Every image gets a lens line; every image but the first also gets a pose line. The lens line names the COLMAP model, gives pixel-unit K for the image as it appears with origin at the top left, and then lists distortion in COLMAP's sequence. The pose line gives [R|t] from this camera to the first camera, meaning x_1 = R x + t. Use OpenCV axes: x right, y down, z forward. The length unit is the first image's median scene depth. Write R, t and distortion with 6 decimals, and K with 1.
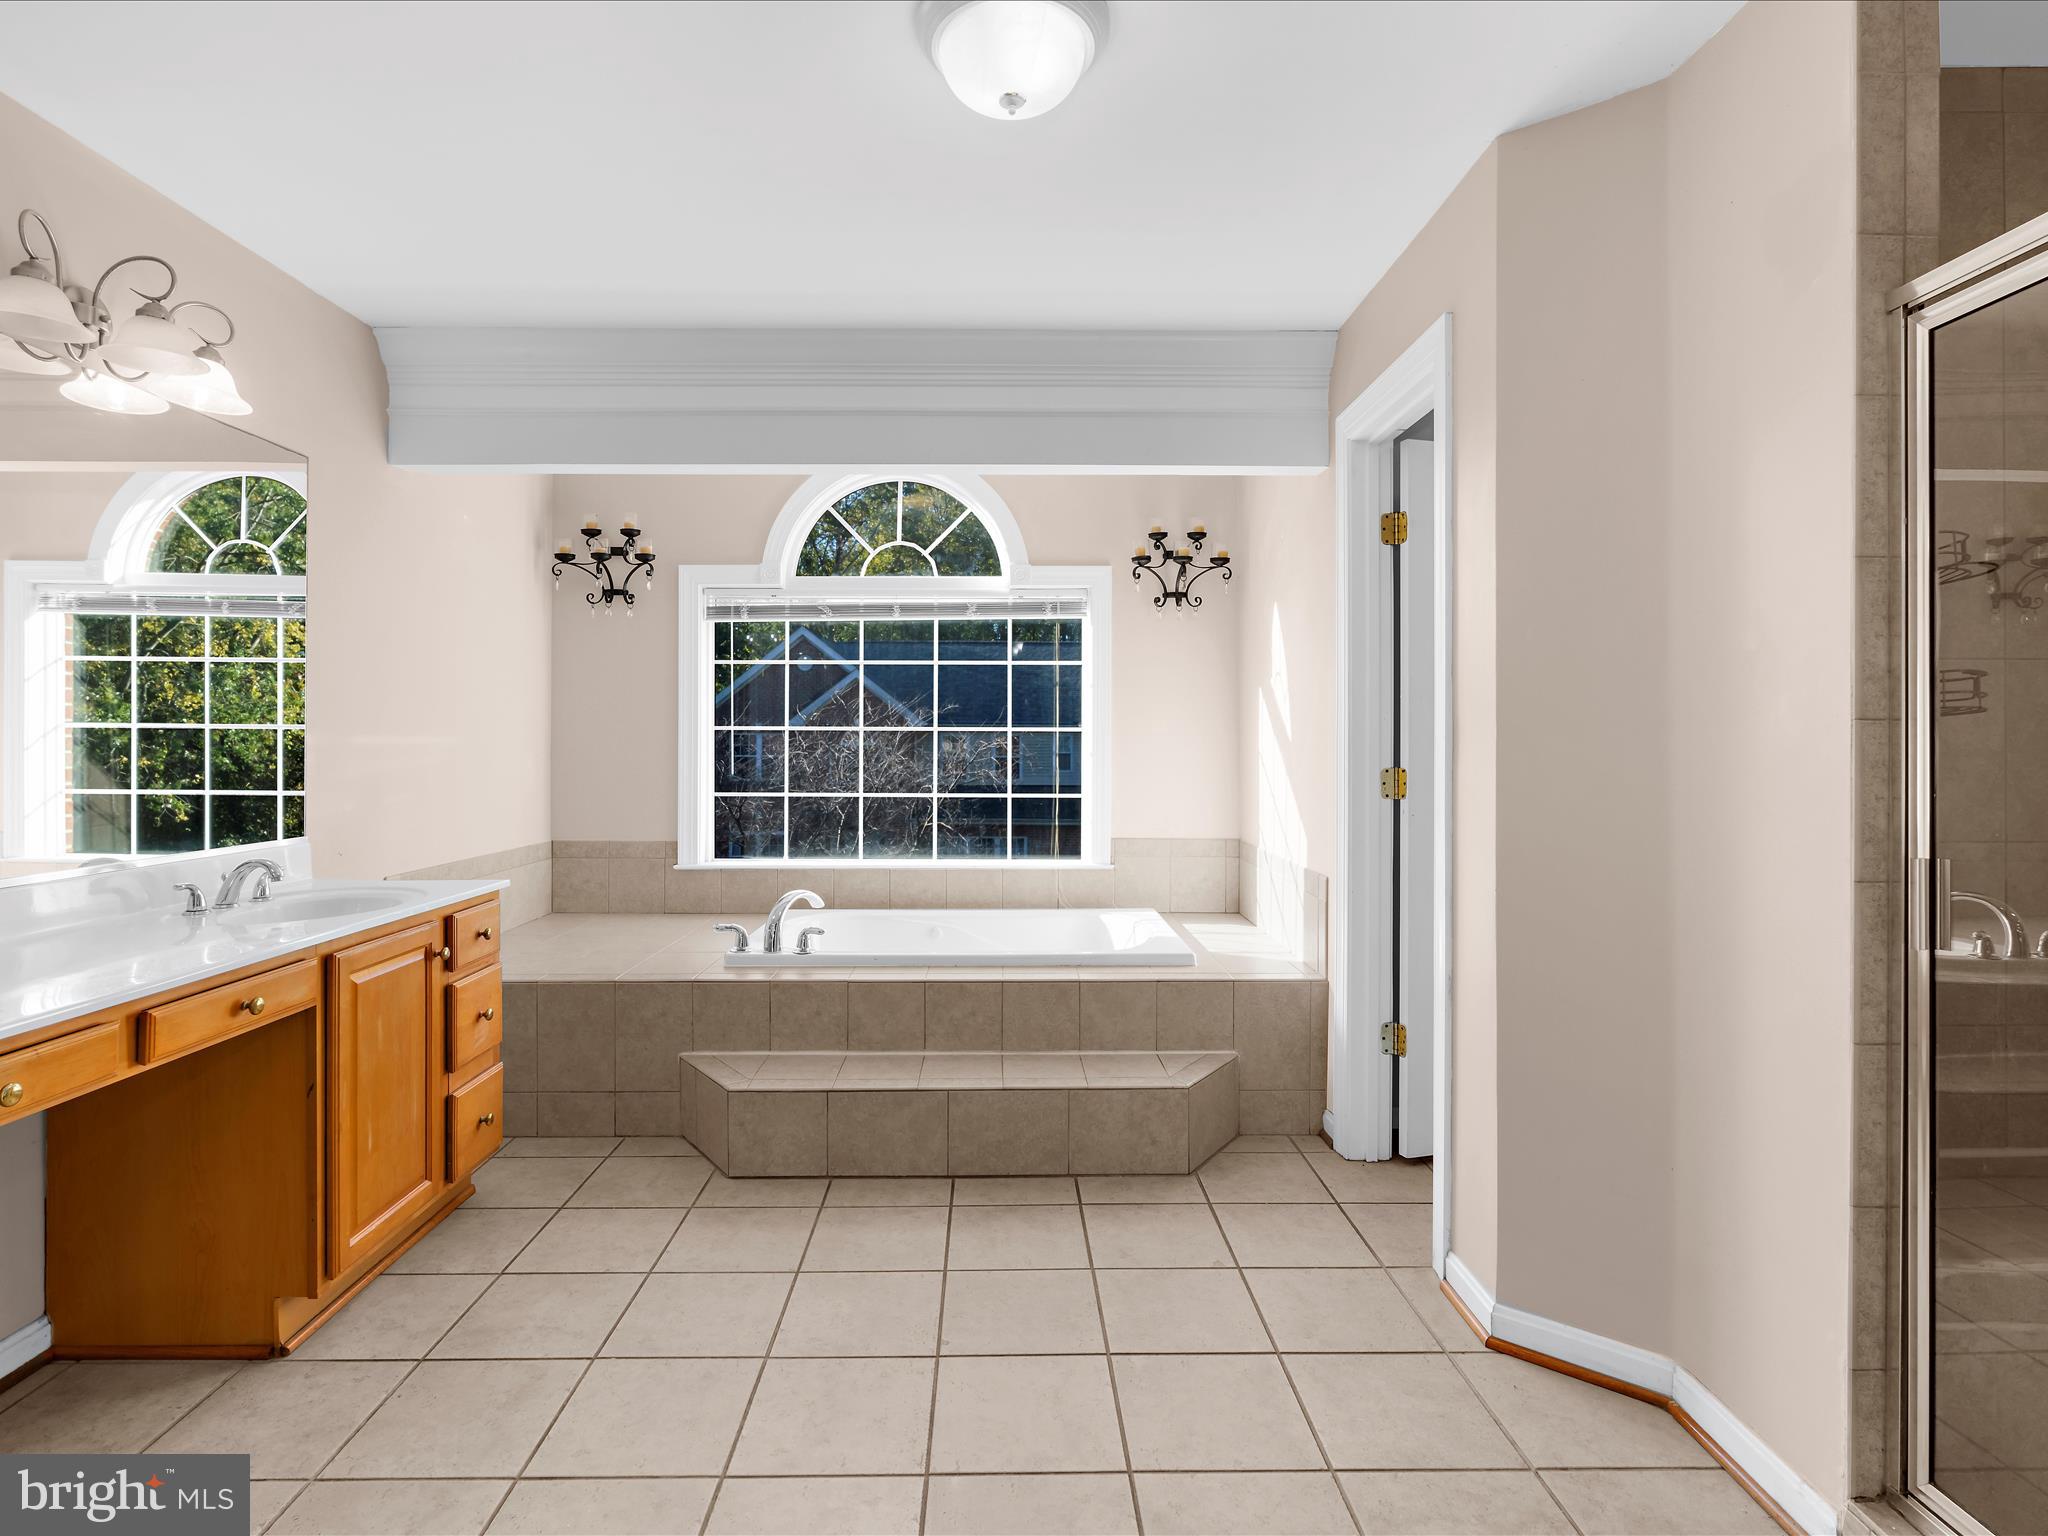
lens RADIAL K [[1058.7, 0, 1007.1], [0, 1058.7, 754.5], [0, 0, 1]] dist [-0.007199, 0.004086]
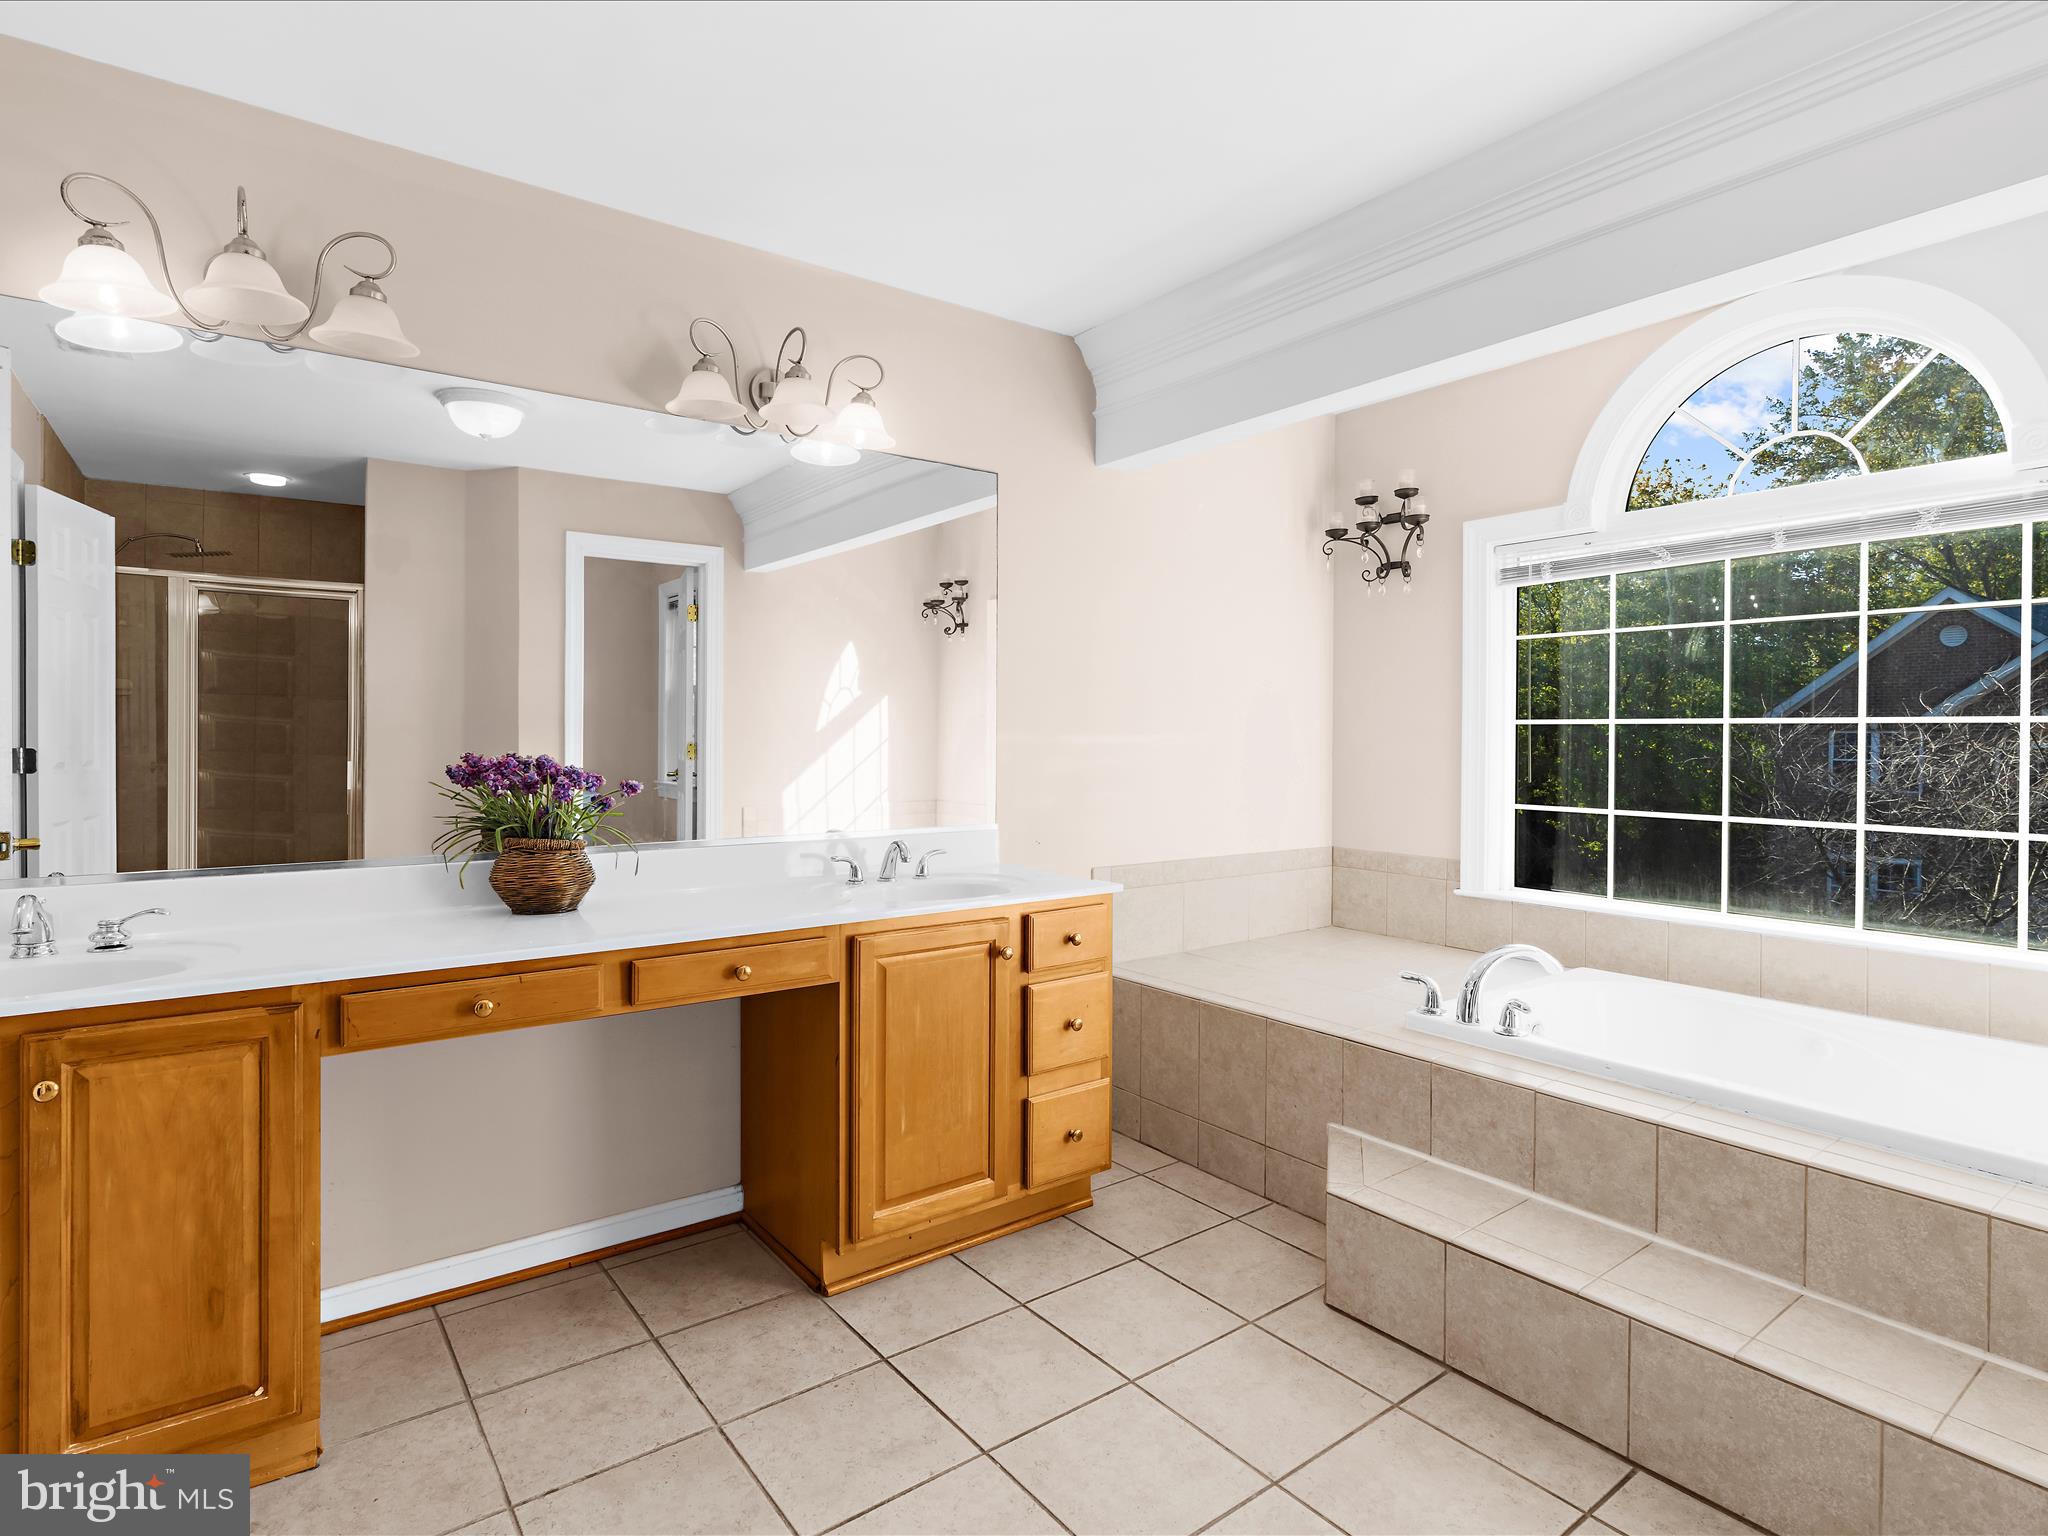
lens RADIAL K [[1058.7, 0, 1024.1], [0, 1058.7, 753.2], [0, 0, 1]] dist [-0.007199, 0.004086]
pose [[0.589571, 0.014429, -0.807588, 0.200486], [-0.014834, 0.999865, 0.007035, -0.002623], [0.807581, 0.007832, 0.589705, 0.329423]]
